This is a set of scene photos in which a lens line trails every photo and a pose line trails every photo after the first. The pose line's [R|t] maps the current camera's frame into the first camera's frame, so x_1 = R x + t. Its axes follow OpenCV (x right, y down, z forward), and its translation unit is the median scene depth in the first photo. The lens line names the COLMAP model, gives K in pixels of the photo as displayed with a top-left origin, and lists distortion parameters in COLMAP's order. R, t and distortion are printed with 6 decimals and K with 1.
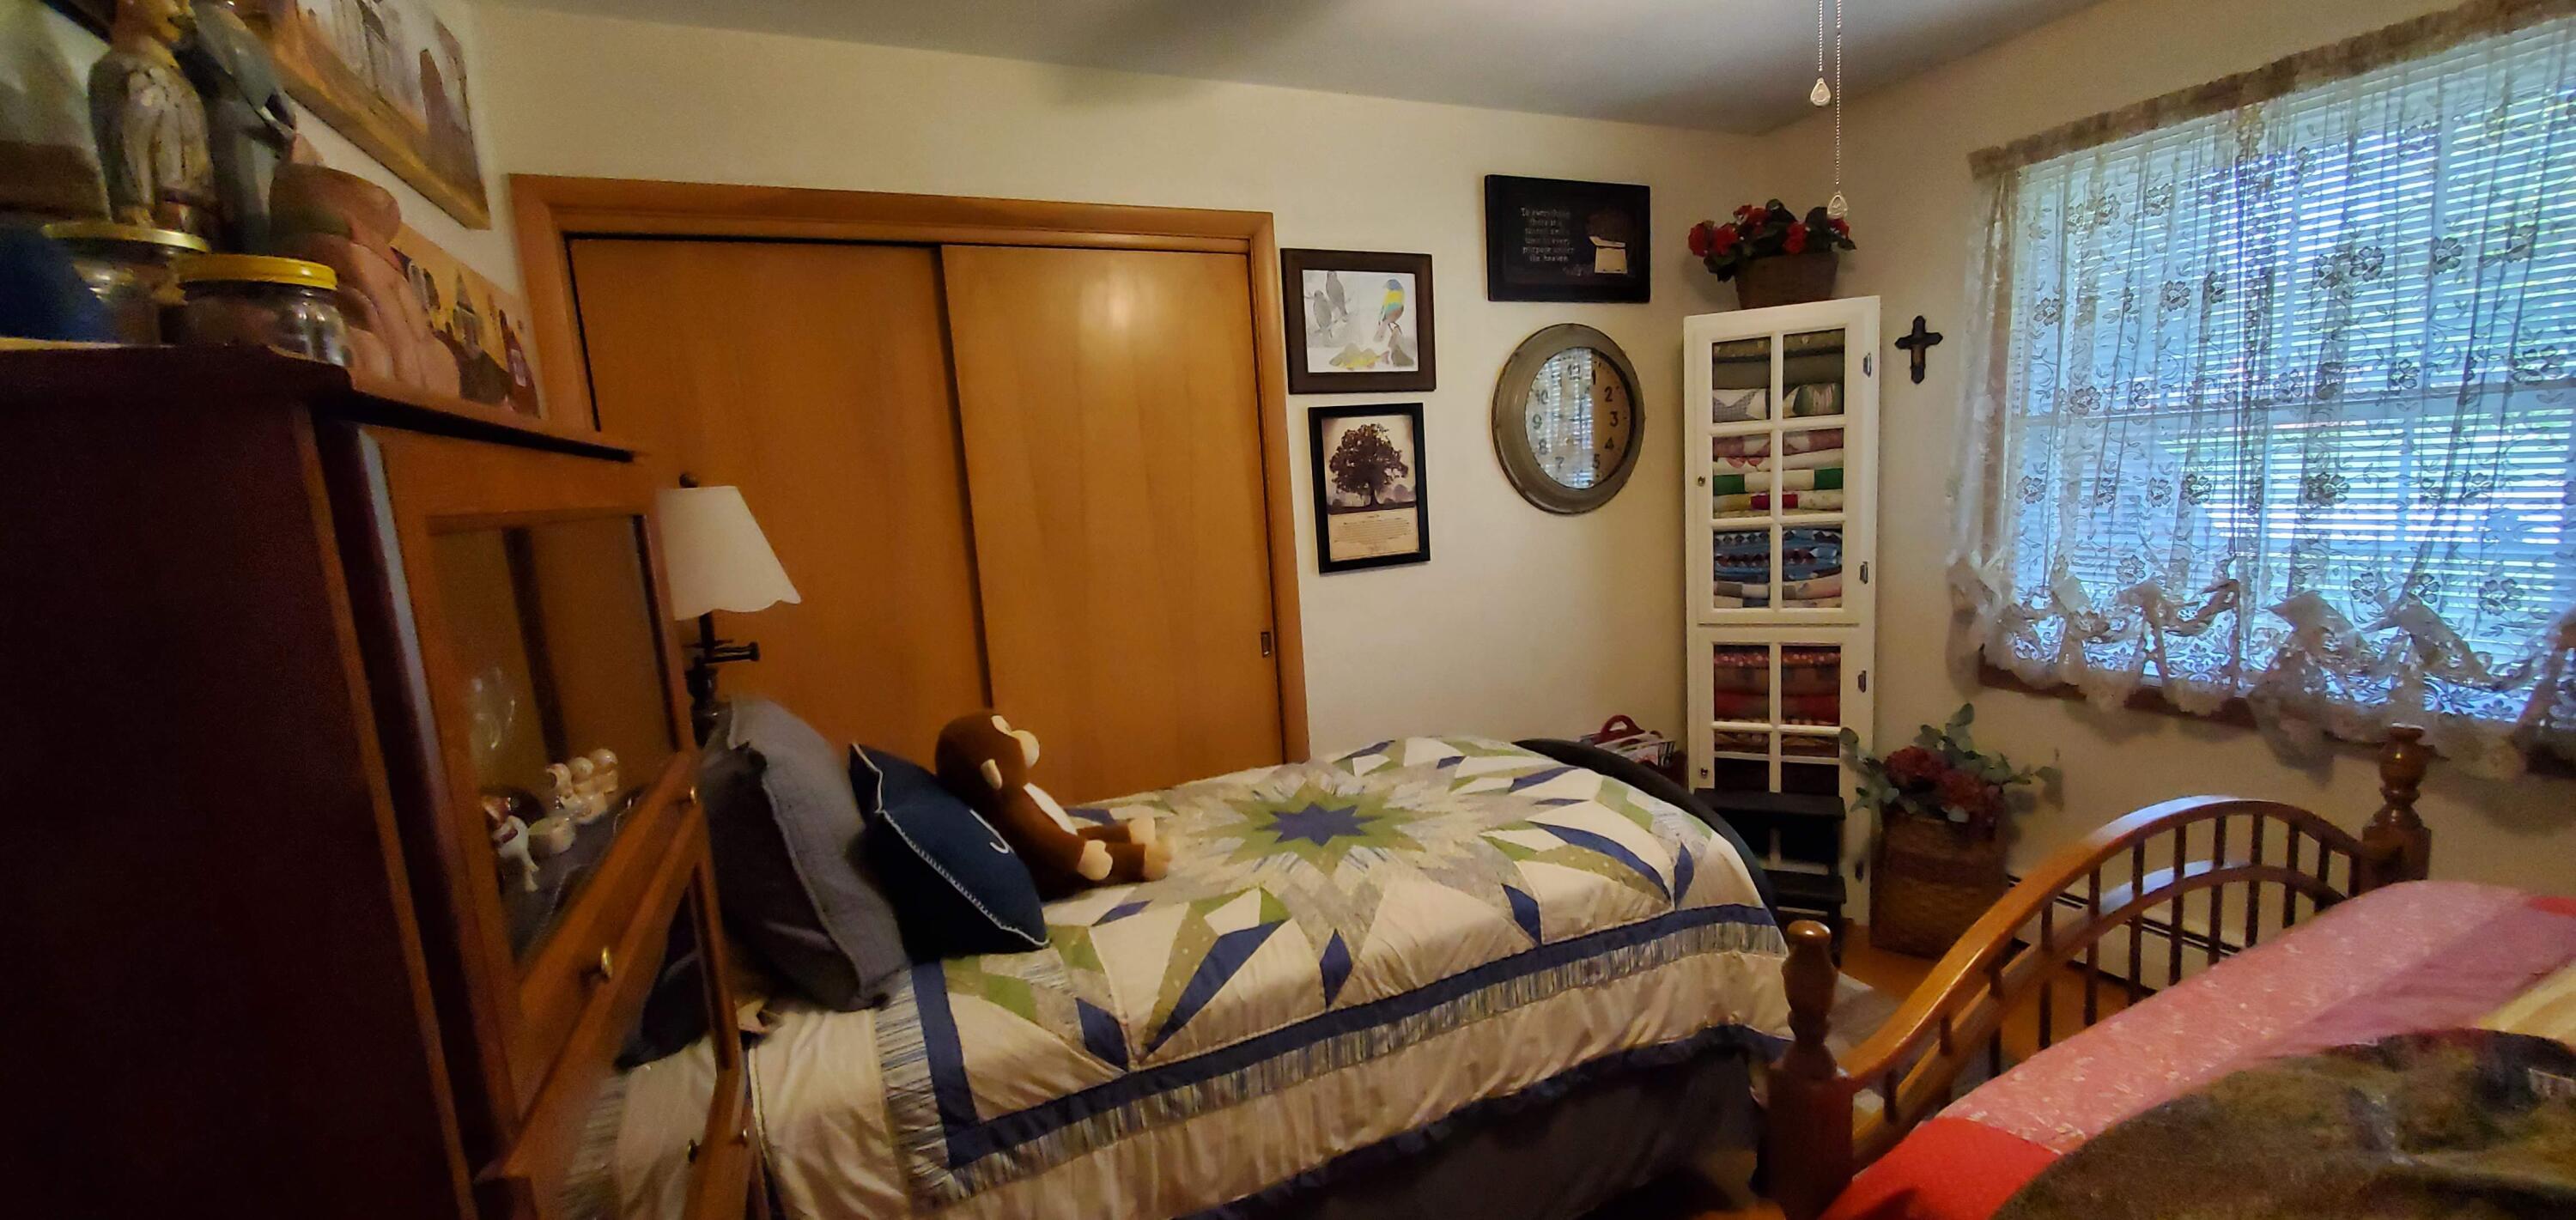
lens RADIAL K [[1014.4, 0, 1313.4], [0, 1014.4, 621.9], [0, 0, 1]] dist [0.005591, -0.002793]
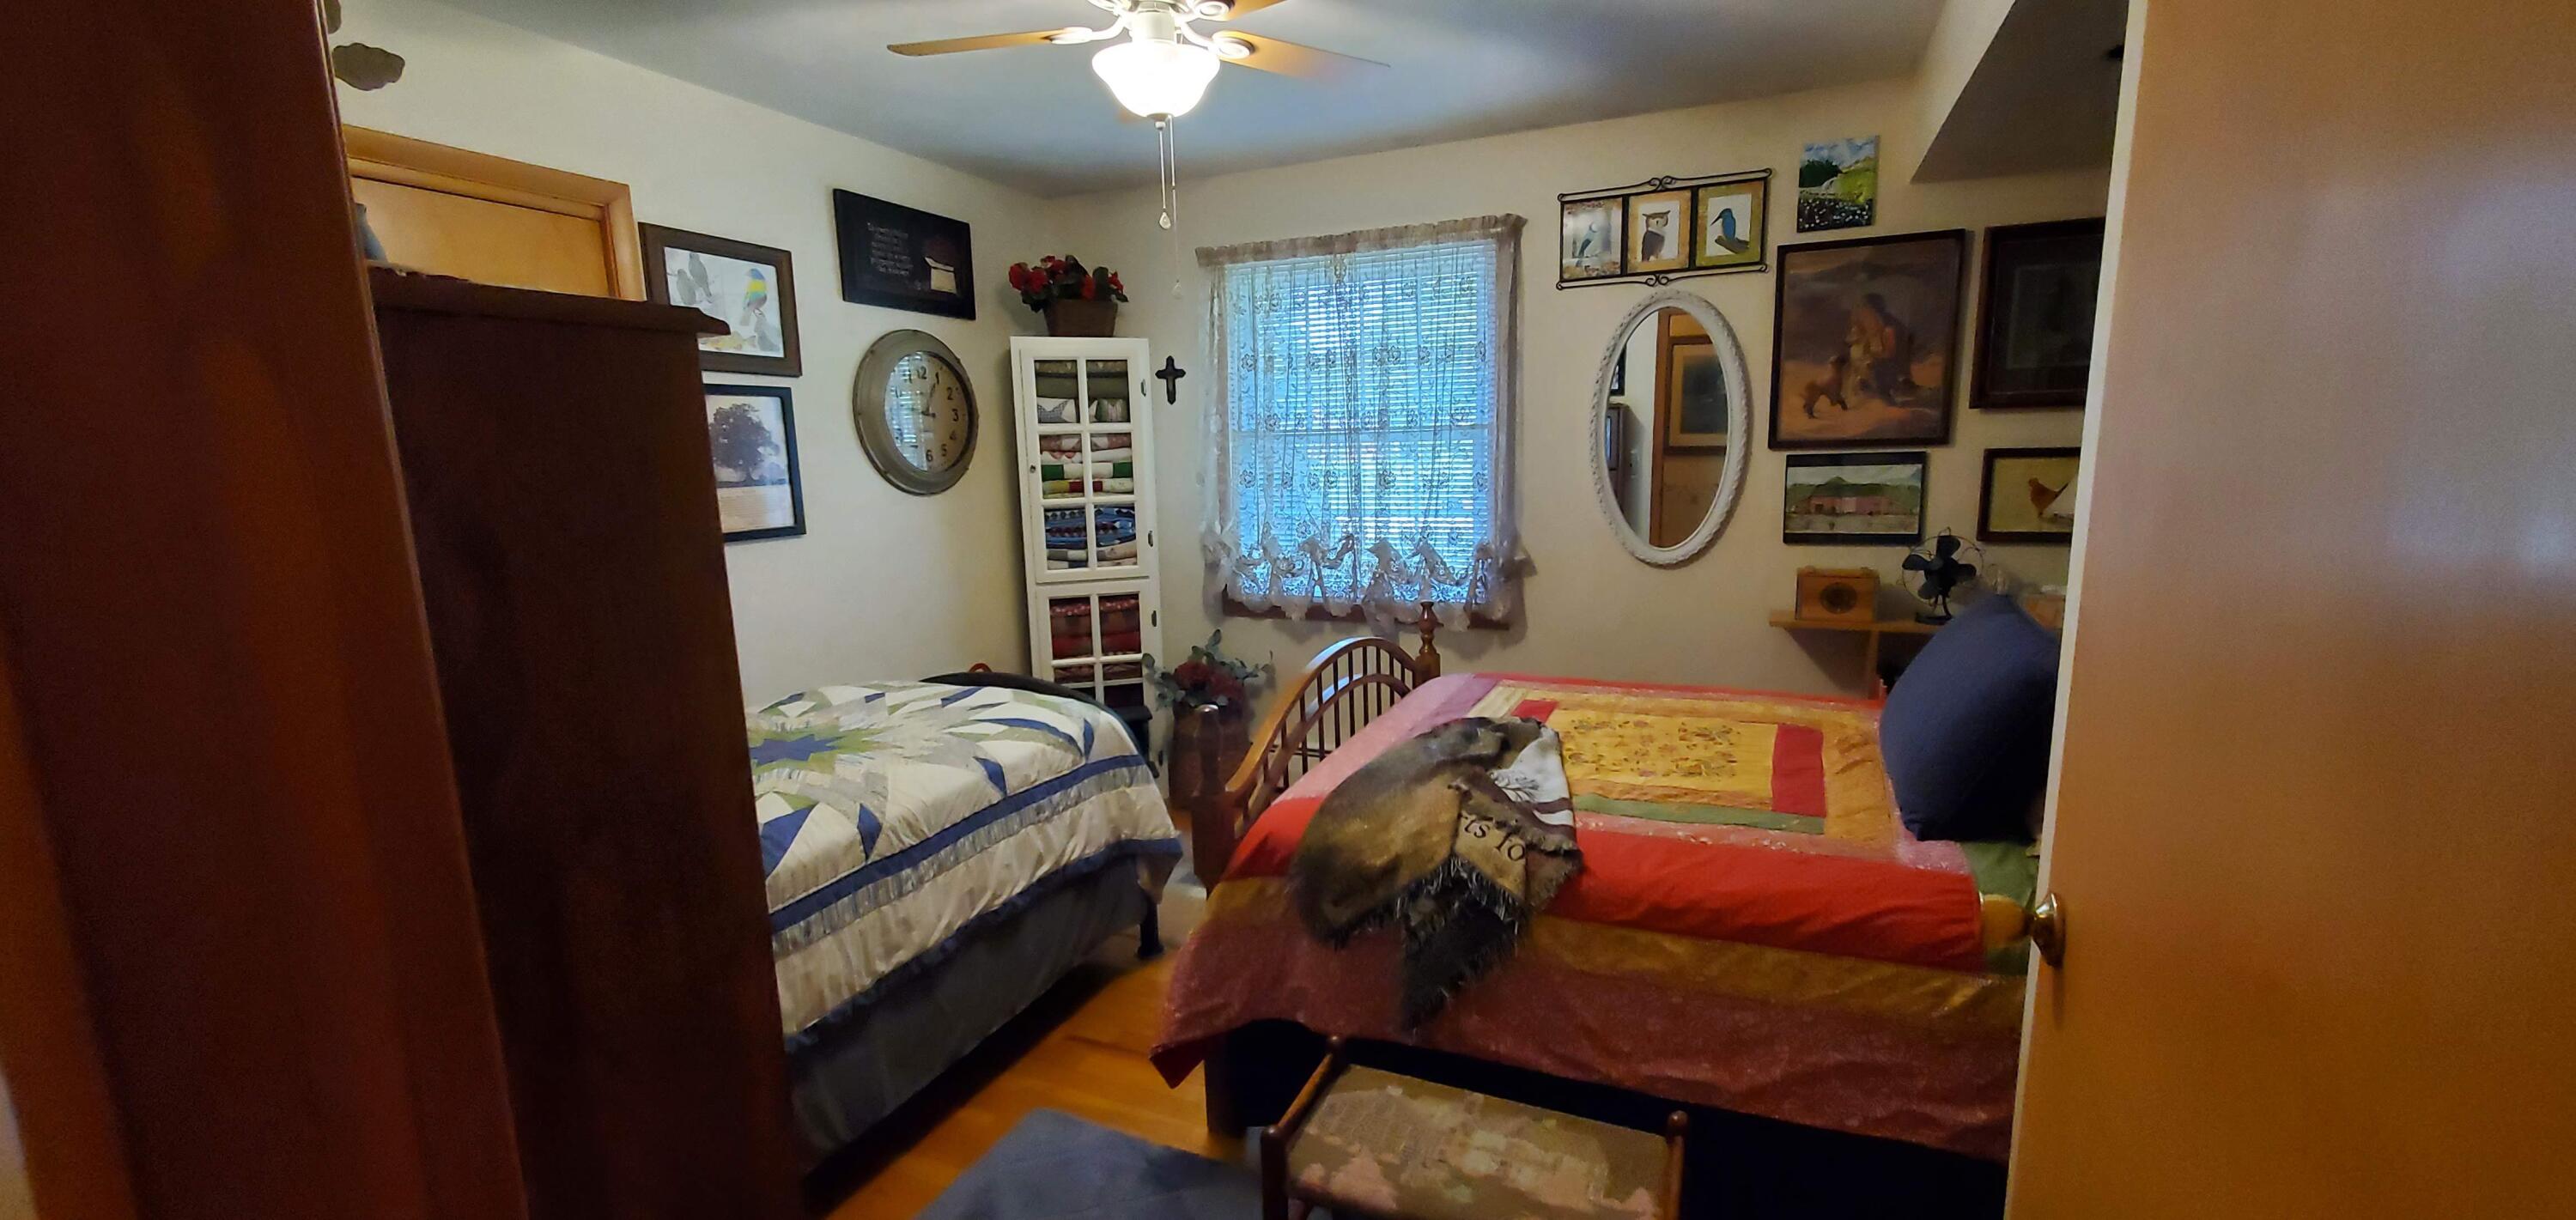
lens RADIAL K [[1014.4, 0, 1298.2], [0, 1014.4, 622.9], [0, 0, 1]] dist [0.005591, -0.002793]
pose [[0.758438, -0.064651, 0.648531, -0.254535], [0.069386, 0.997422, 0.018286, 0.066742], [-0.648041, 0.031130, 0.760969, -0.213109]]
